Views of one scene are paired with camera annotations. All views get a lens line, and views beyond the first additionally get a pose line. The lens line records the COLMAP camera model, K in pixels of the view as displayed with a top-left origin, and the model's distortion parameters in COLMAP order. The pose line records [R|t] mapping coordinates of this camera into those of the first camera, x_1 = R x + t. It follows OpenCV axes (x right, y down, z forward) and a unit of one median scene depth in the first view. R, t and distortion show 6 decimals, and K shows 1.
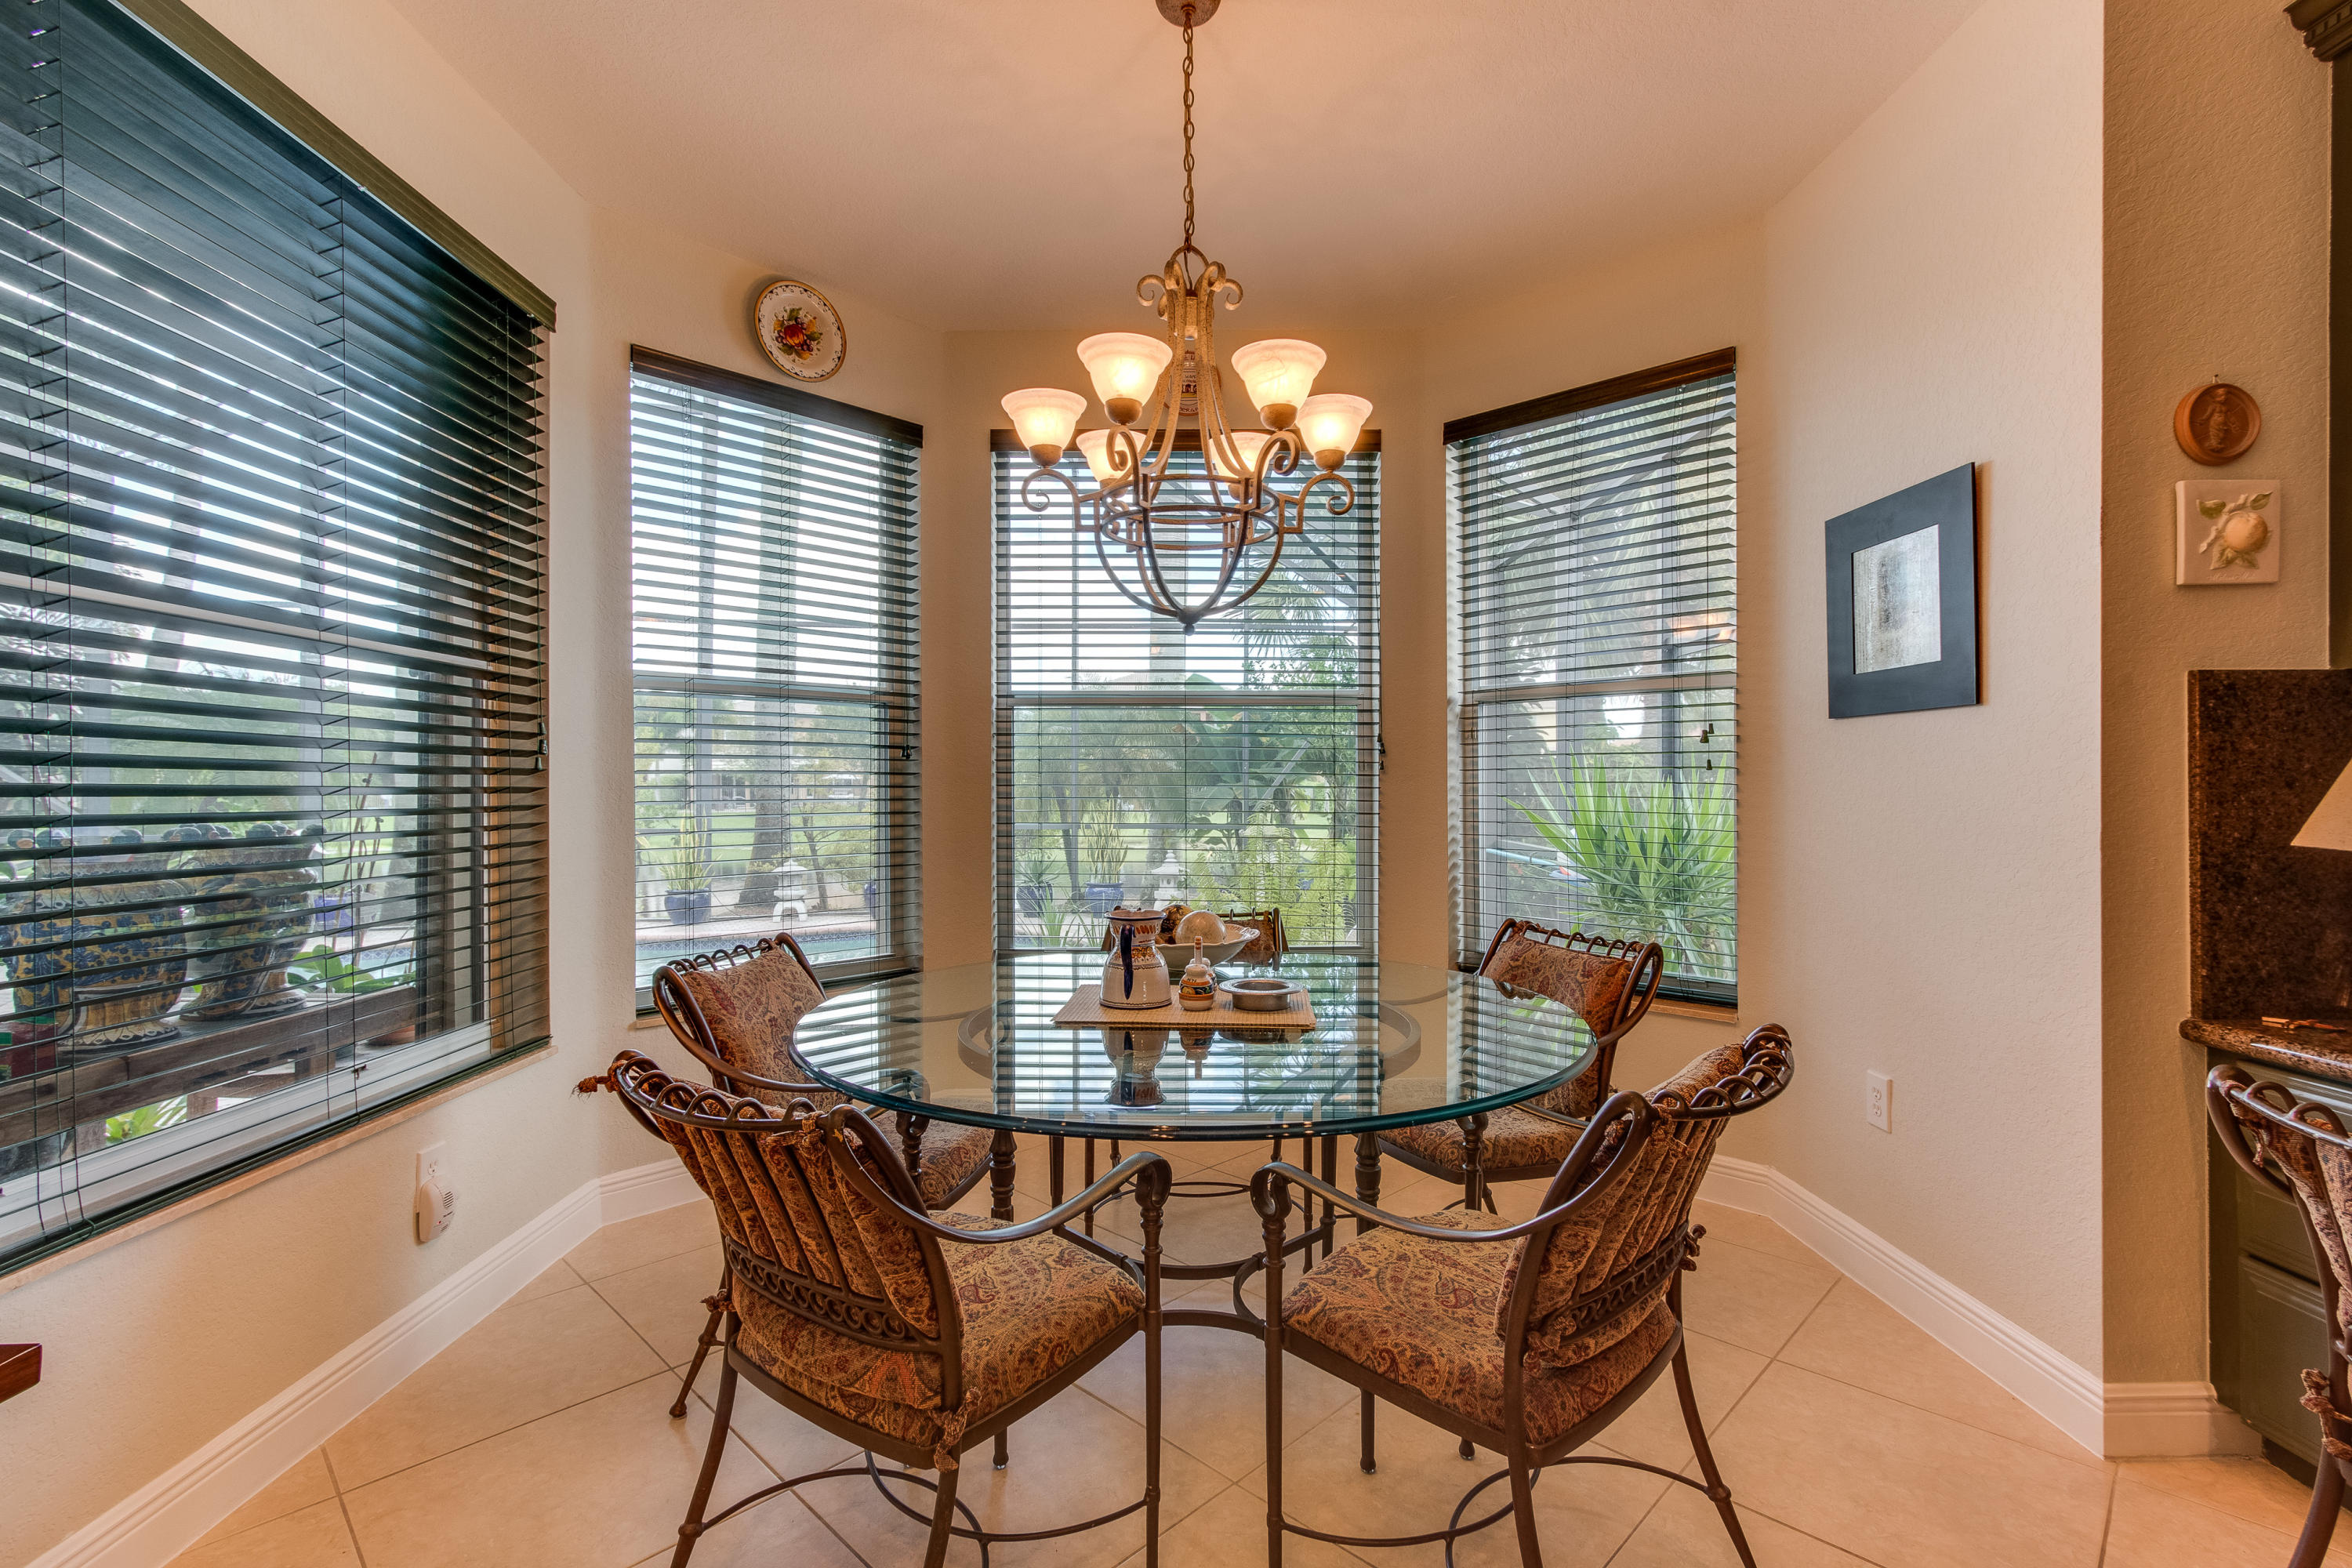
lens RADIAL K [[1071.7, 0, 1173.8], [0, 1071.7, 785.3], [0, 0, 1]] dist [-0.004179, 0.003698]
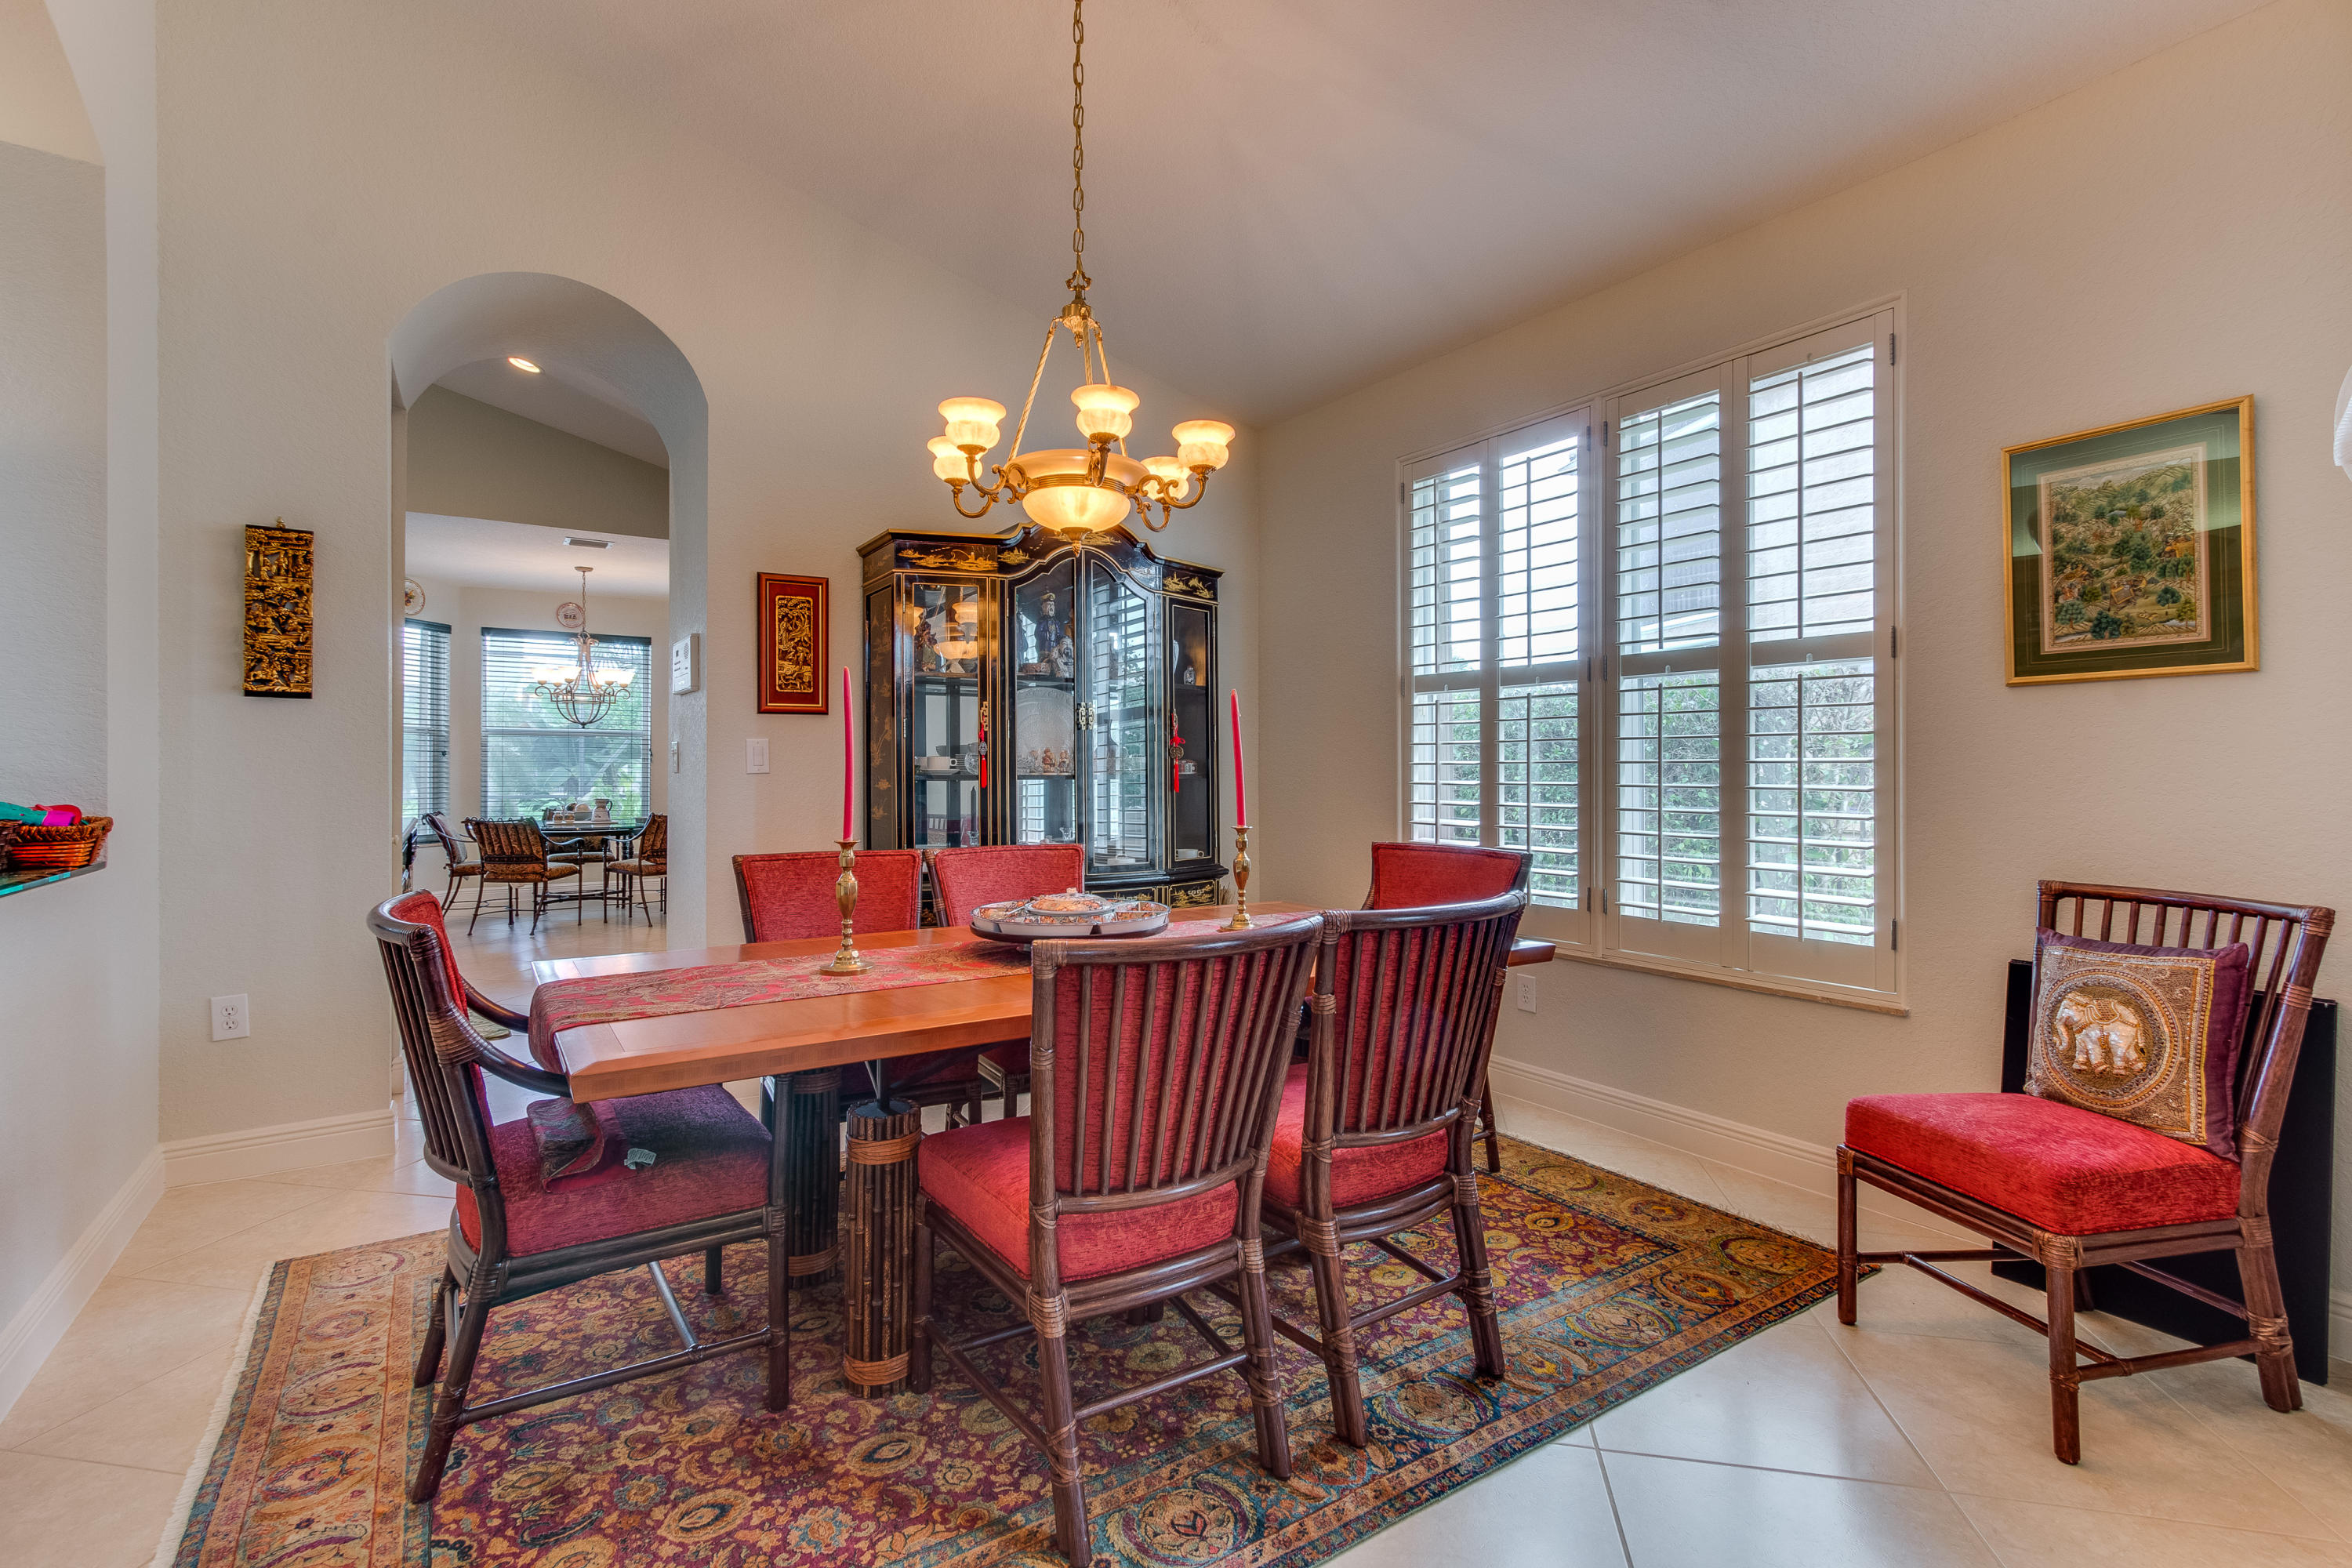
lens RADIAL K [[1071.7, 0, 1184.0], [0, 1071.7, 766.3], [0, 0, 1]] dist [-0.004179, 0.003698]
pose [[0.830009, 0.006407, 0.557713, -0.226707], [-0.004992, 0.999979, -0.004059, -0.000092], [-0.557728, 0.000585, 0.830024, -2.297814]]
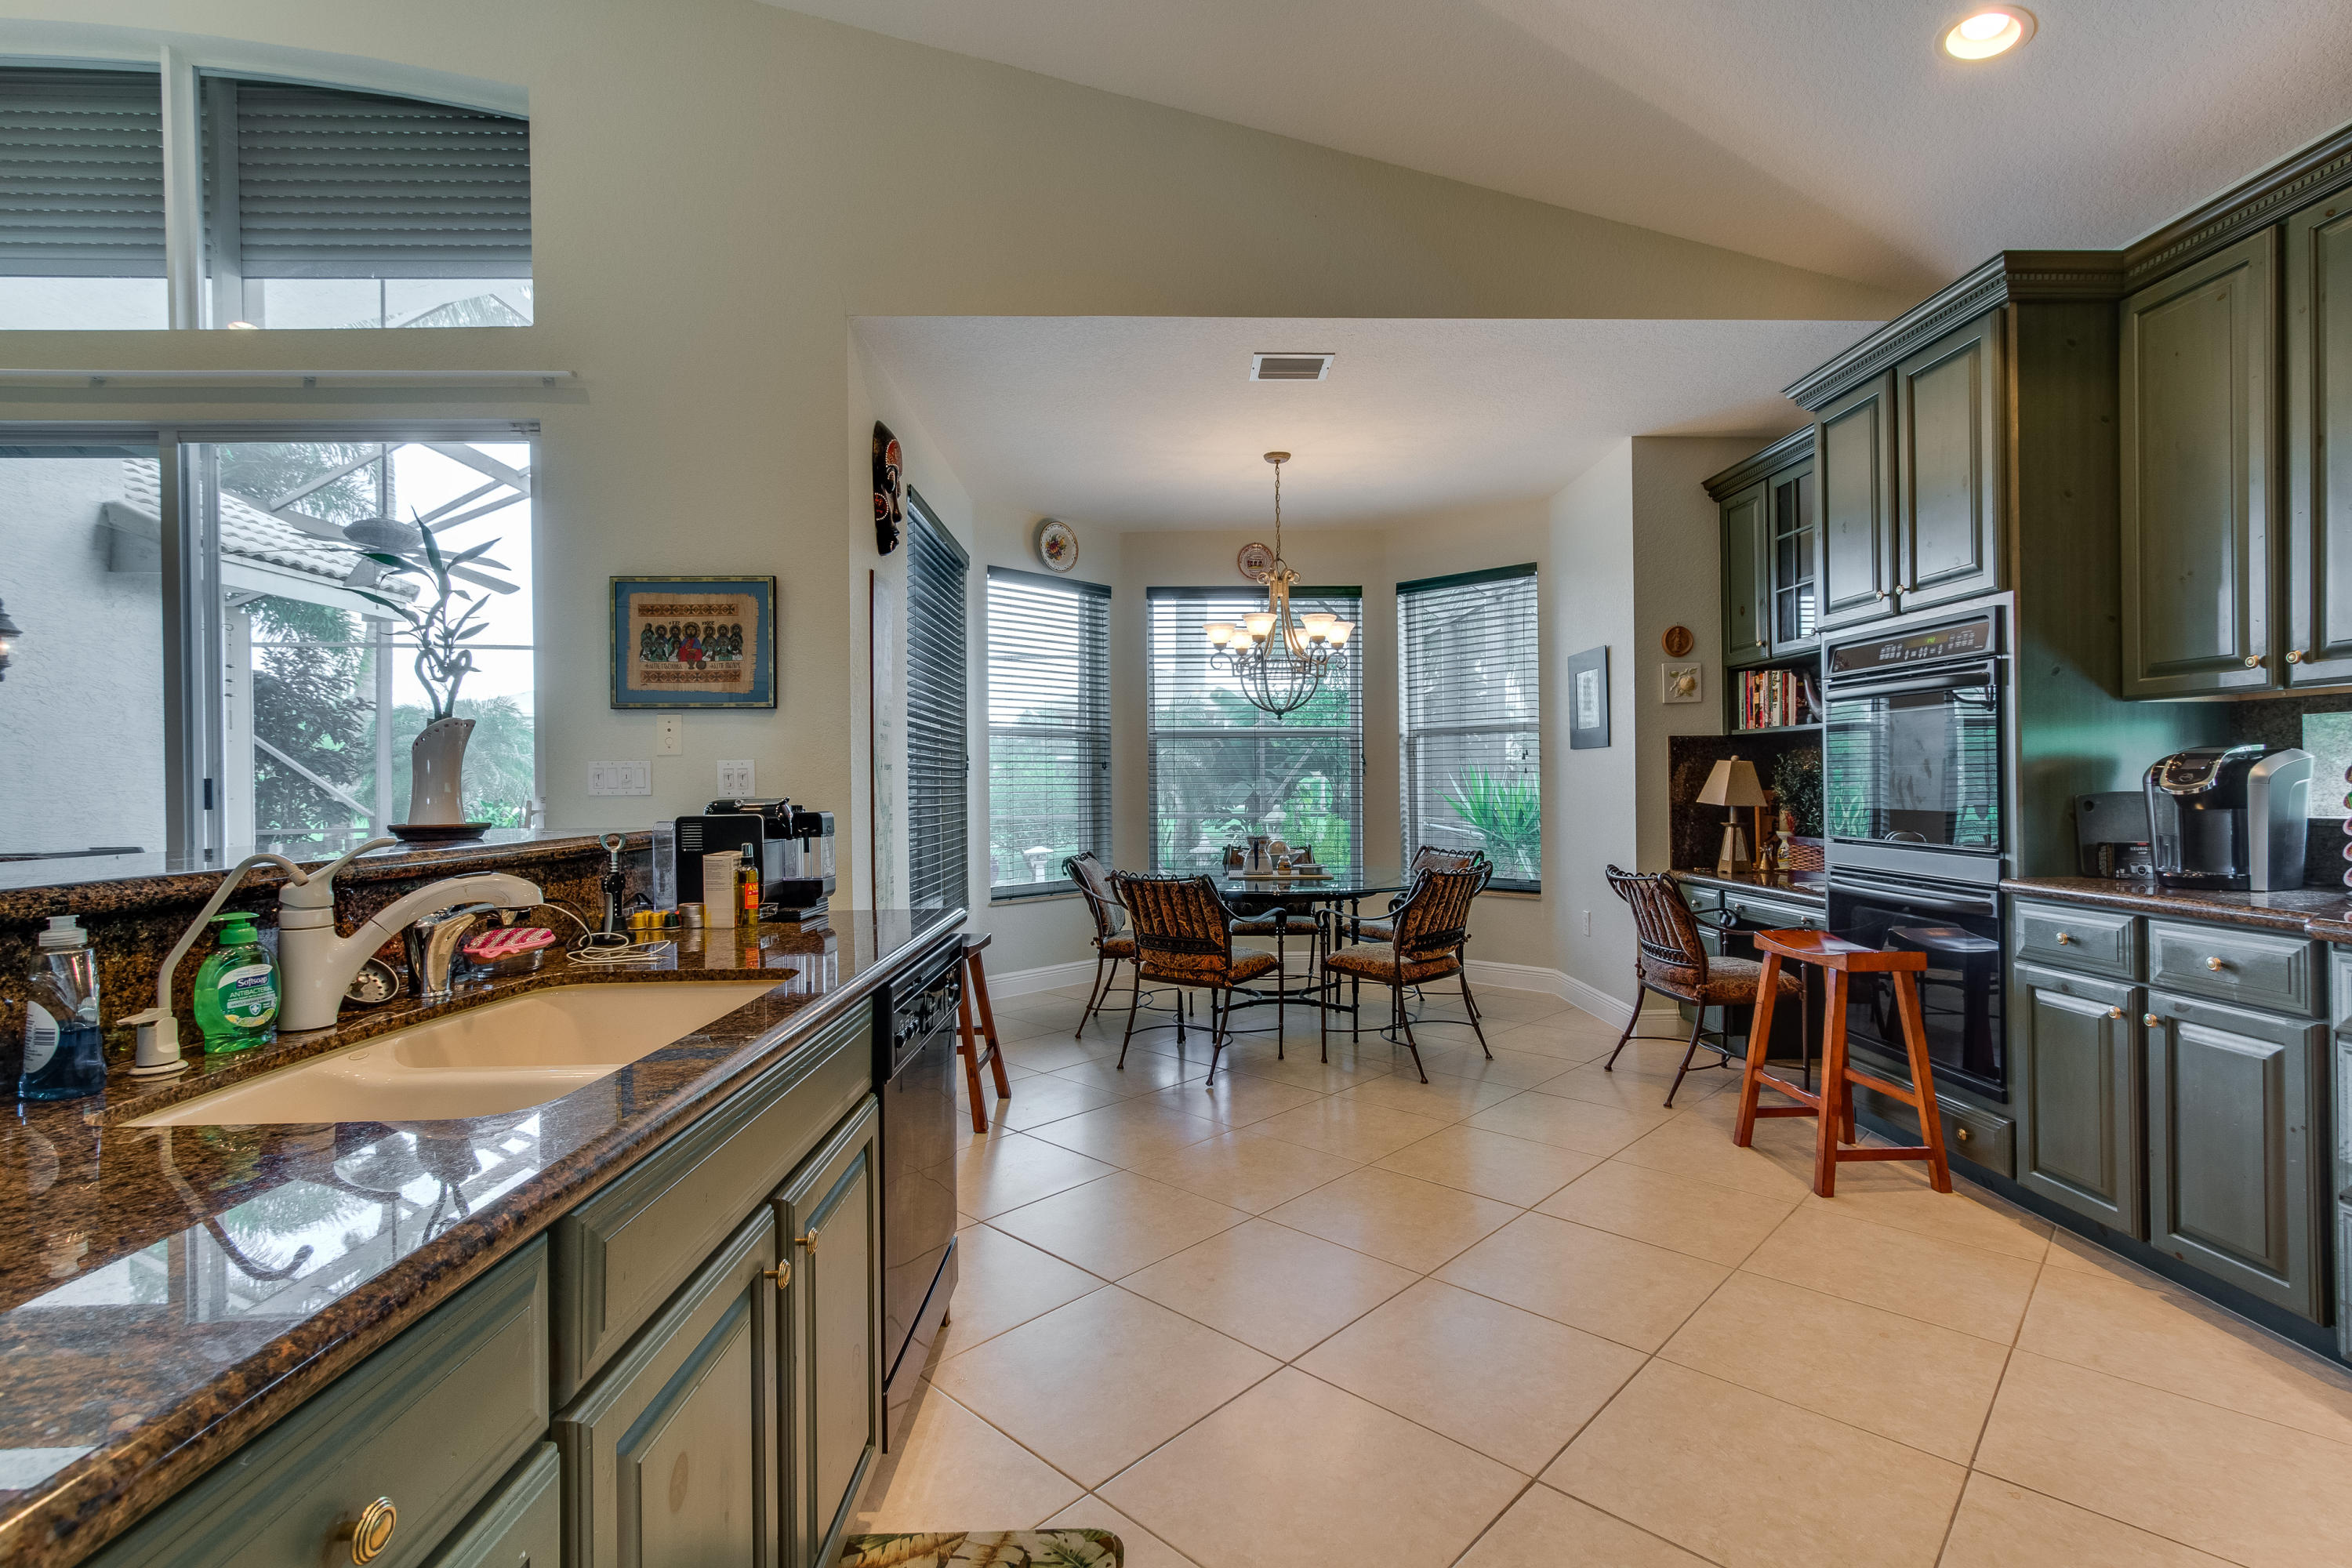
lens RADIAL K [[1071.7, 0, 1184.4], [0, 1071.7, 784.7], [0, 0, 1]] dist [-0.004179, 0.003698]
pose [[0.999881, -0.006988, 0.013717, -0.151955], [0.006957, 0.999973, 0.002321, -0.001581], [-0.013733, -0.002225, 0.999903, -0.912215]]
